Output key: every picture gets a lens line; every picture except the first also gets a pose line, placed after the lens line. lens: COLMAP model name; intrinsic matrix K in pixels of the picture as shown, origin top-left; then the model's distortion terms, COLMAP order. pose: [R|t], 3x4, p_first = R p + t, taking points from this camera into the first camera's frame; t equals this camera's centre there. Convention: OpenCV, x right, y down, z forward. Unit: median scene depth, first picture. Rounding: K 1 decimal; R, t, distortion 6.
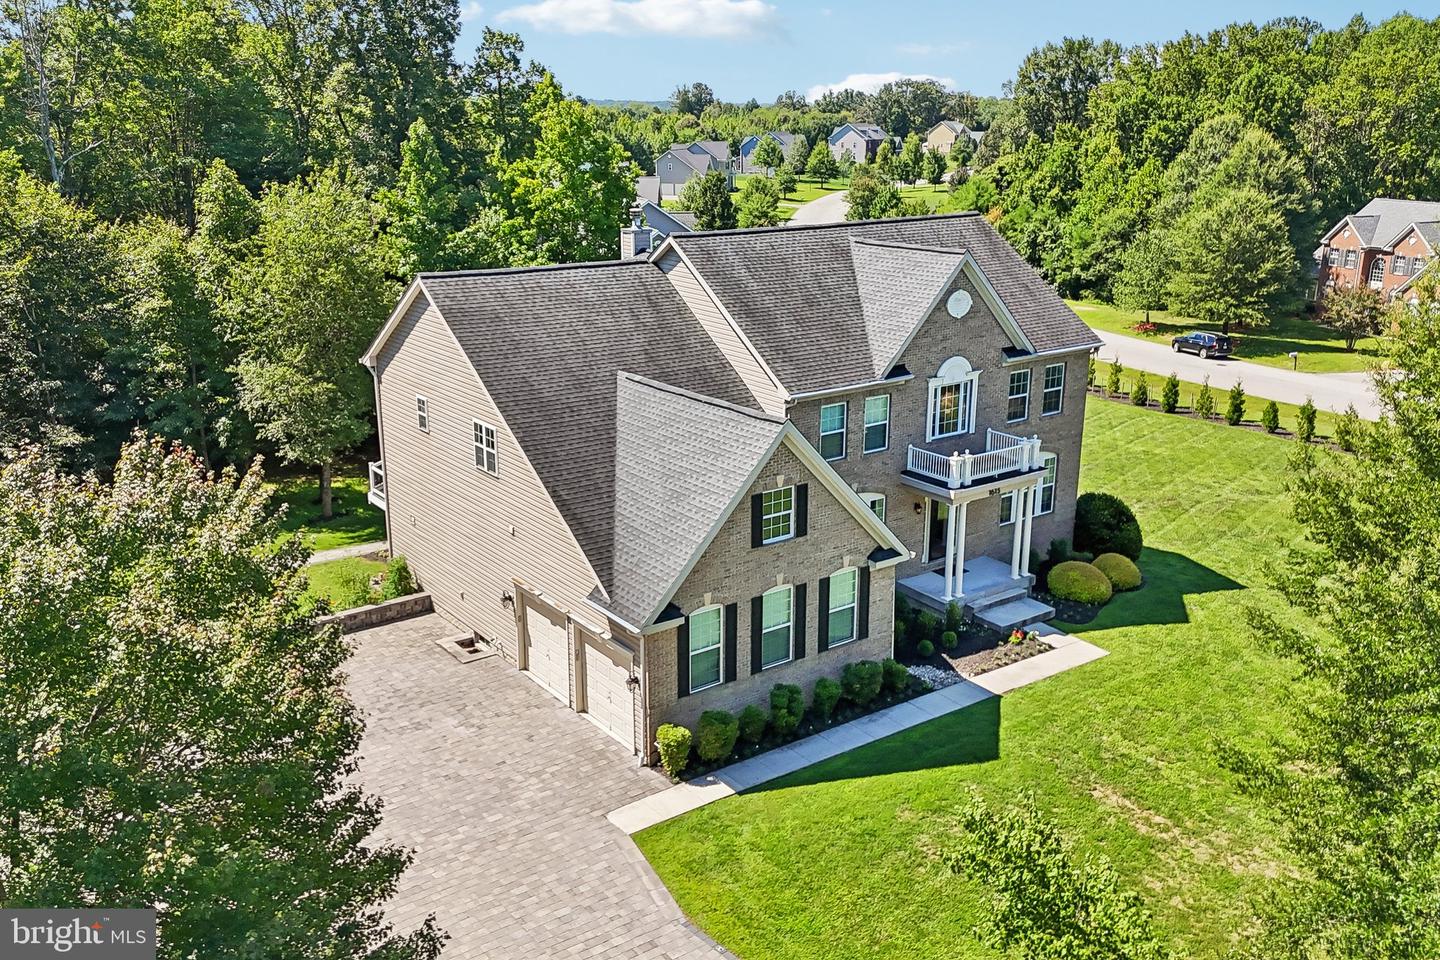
lens RADIAL K [[1251.9, 0, 736.9], [0, 1251.9, 475.9], [0, 0, 1]] dist [0.113964, -0.159196]
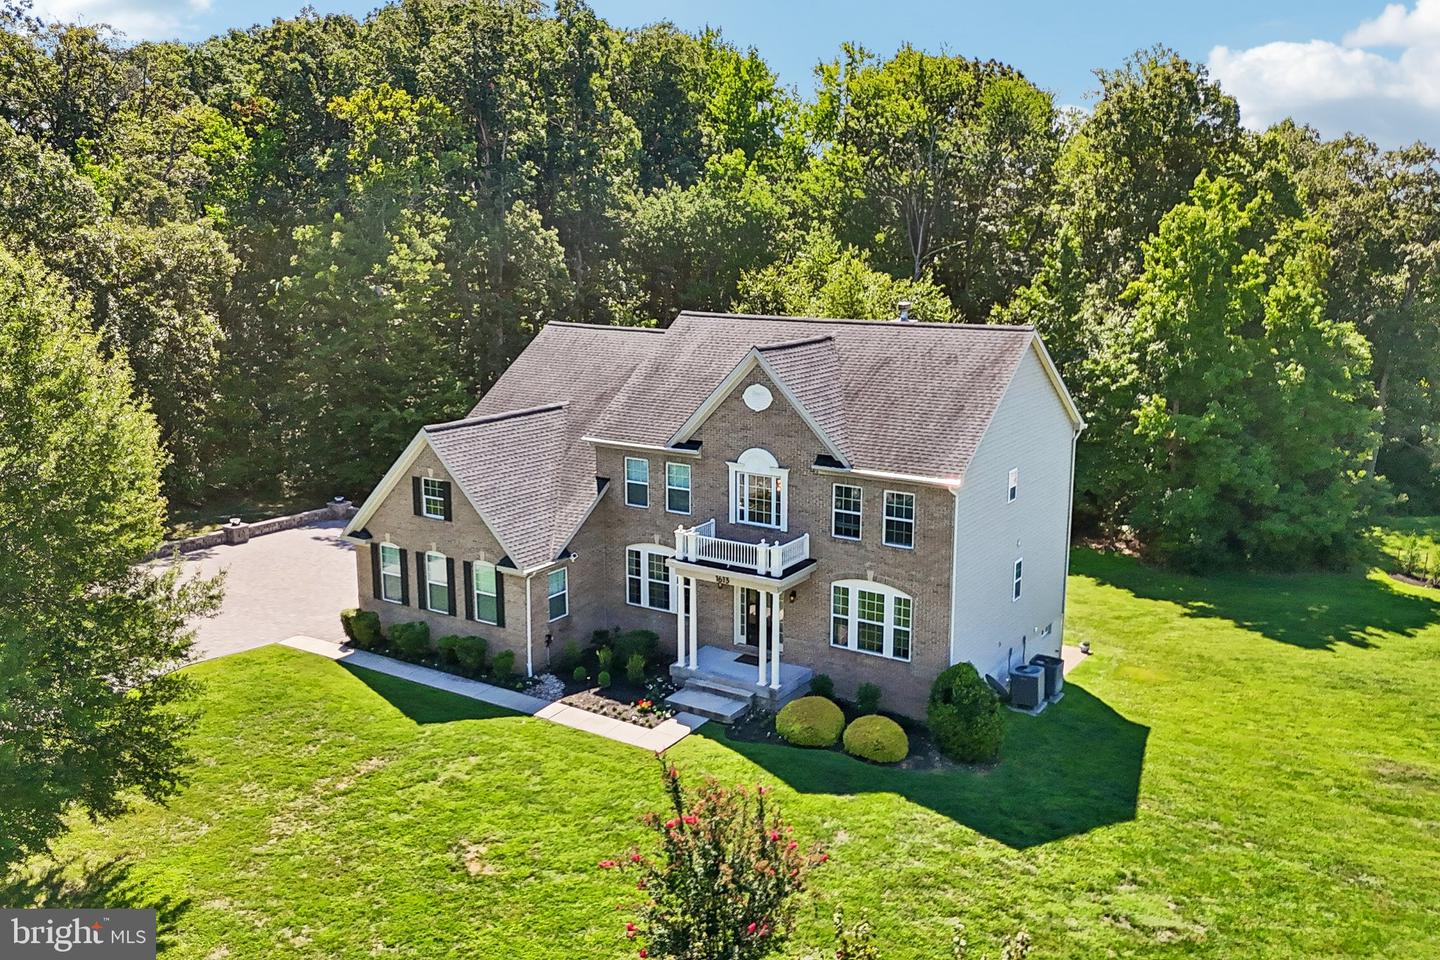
lens RADIAL K [[1251.9, 0, 736.9], [0, 1251.9, 475.9], [0, 0, 1]] dist [0.113964, -0.159196]
pose [[0.350381, 0.190548, -0.917020, 1.294642], [-0.260737, 0.960227, 0.099901, -0.199352], [0.899583, 0.204098, 0.386128, 0.693055]]
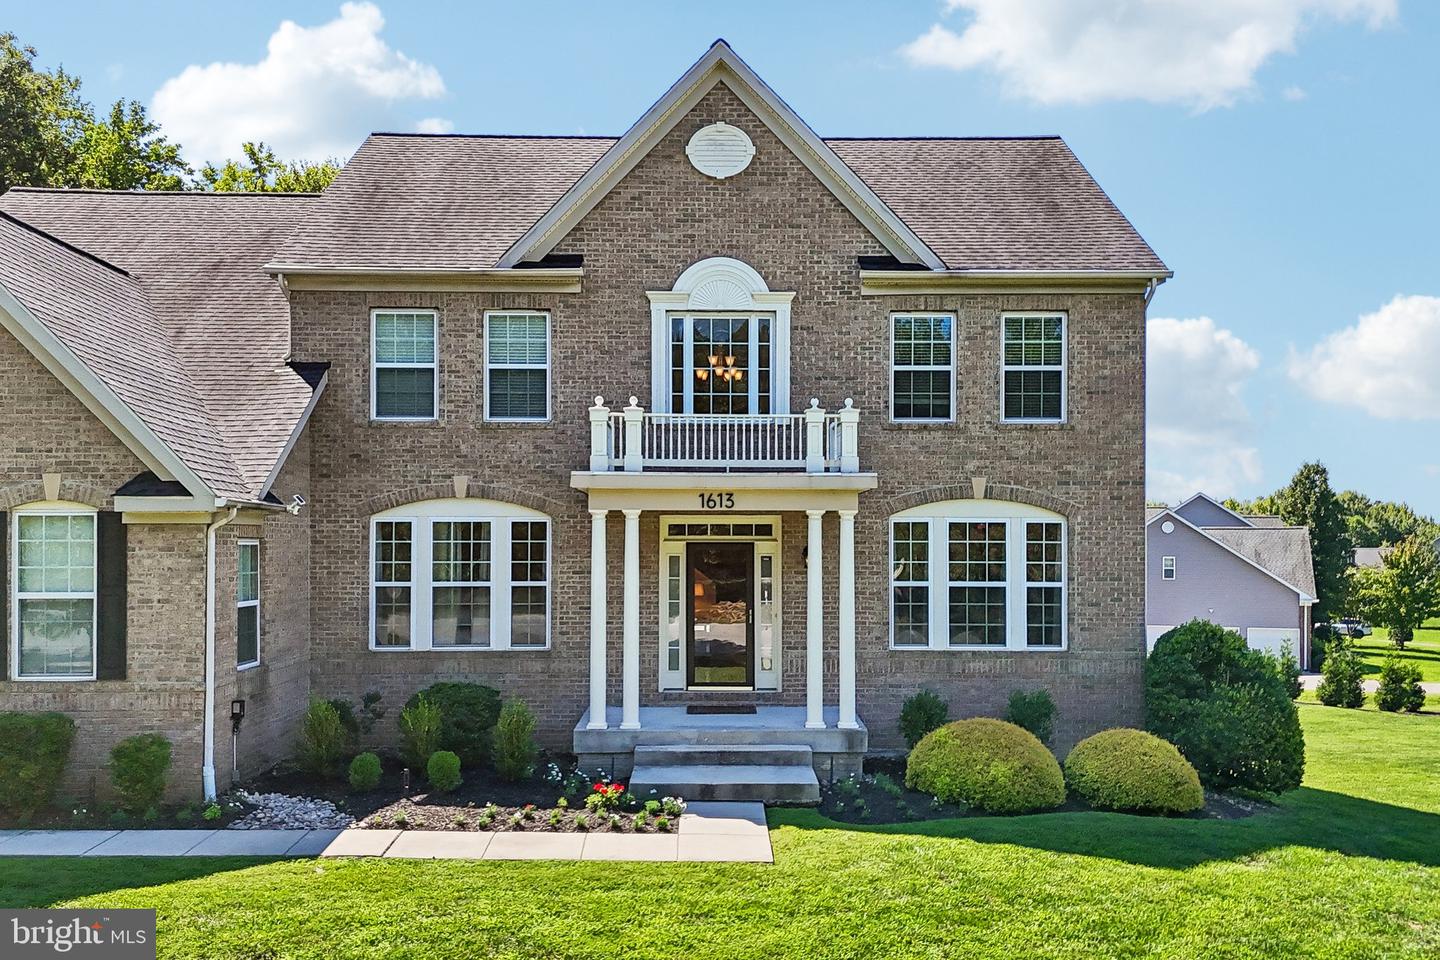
lens RADIAL K [[1270.2, 0, 734.8], [0, 1270.2, 533.4], [0, 0, 1]] dist [0.035174, -0.011922]
pose [[0.810968, -0.008102, -0.585034, 0.553804], [-0.160930, 0.958248, -0.236351, 0.151543], [0.562523, 0.285823, 0.775805, 0.747182]]
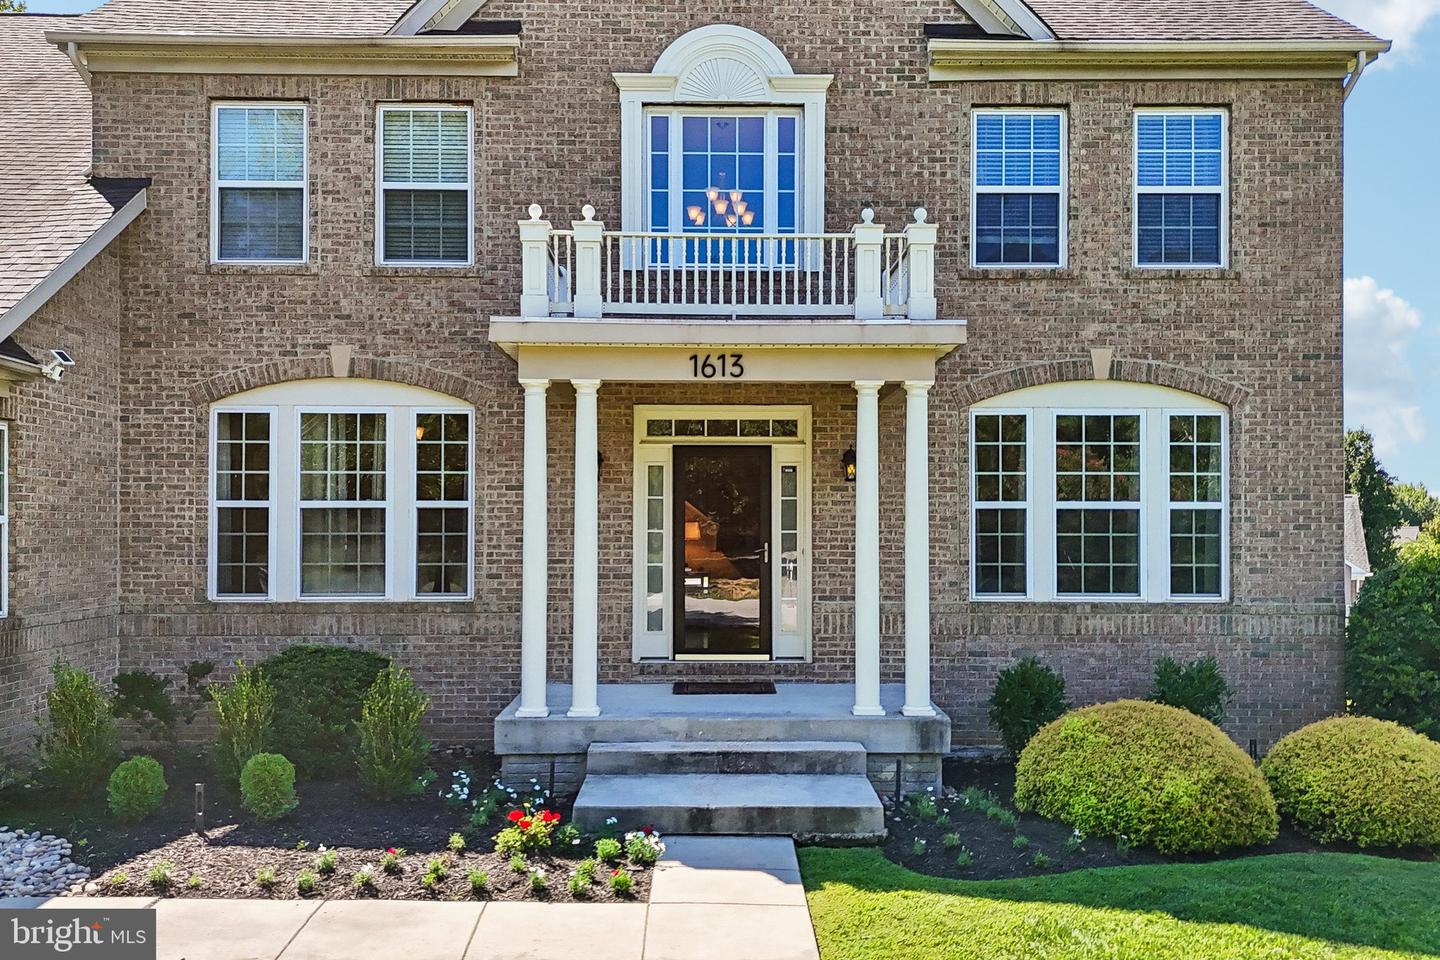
lens RADIAL K [[1260.7, 0, 733.4], [0, 1260.7, 522.9], [0, 0, 1]] dist [0.010112, -0.009962]
pose [[0.809227, -0.006461, -0.587461, 0.439876], [-0.161513, 0.958963, -0.233030, 0.133785], [0.564859, 0.283457, 0.774975, 0.902654]]
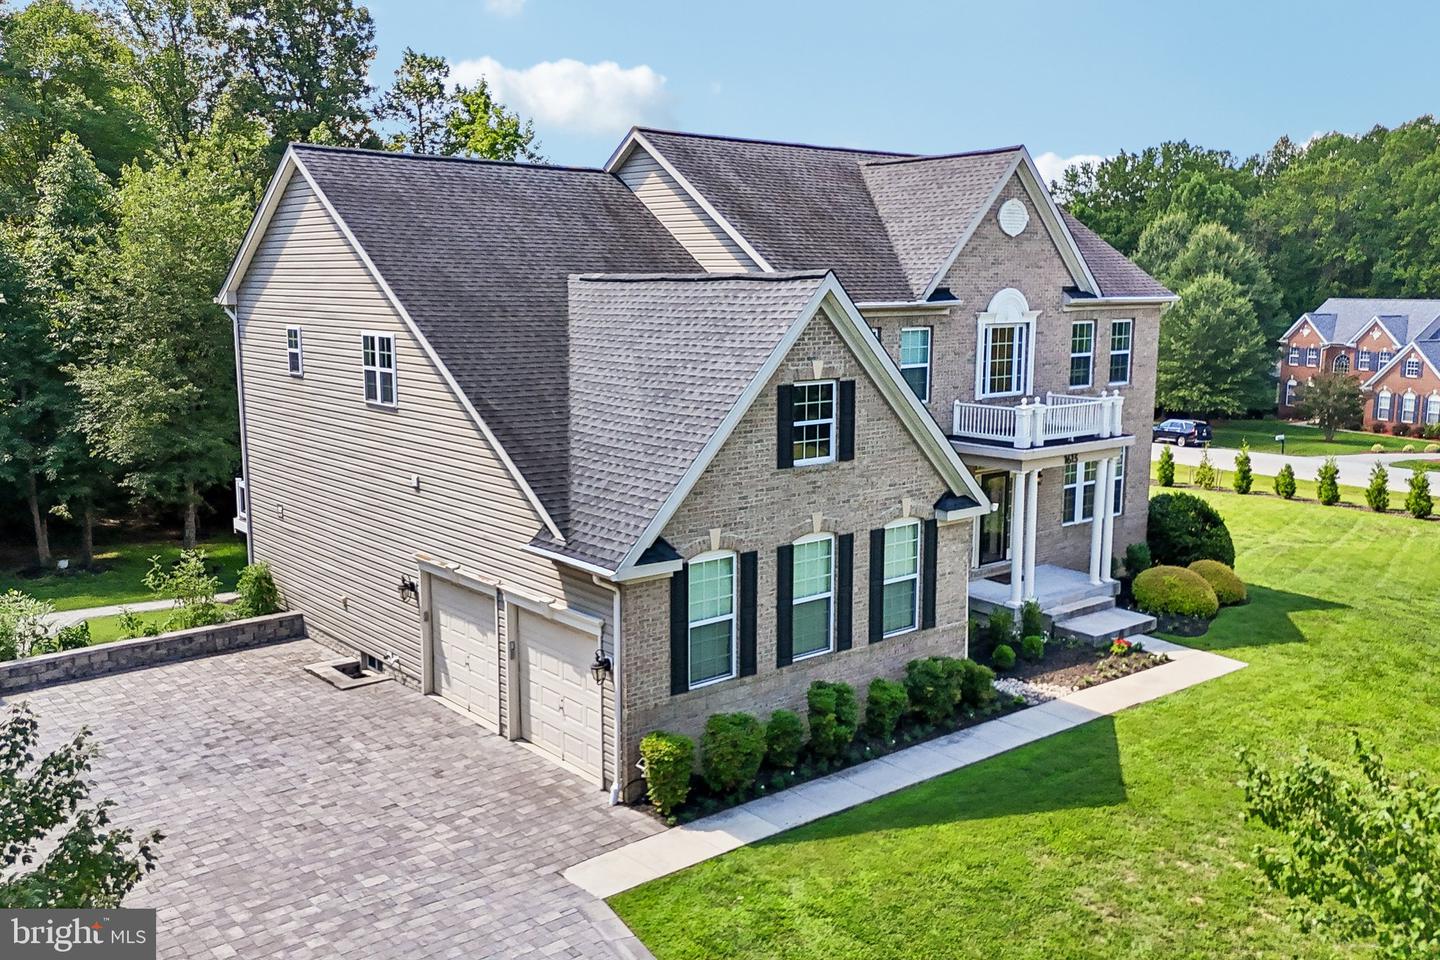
lens RADIAL K [[1253.9, 0, 735.4], [0, 1253.9, 477.9], [0, 0, 1]] dist [0.108414, -0.182026]
pose [[0.998288, -0.011864, 0.057282, -0.044133], [0.019053, 0.991766, -0.126638, 0.132490], [-0.055308, 0.127512, 0.990294, 0.307048]]
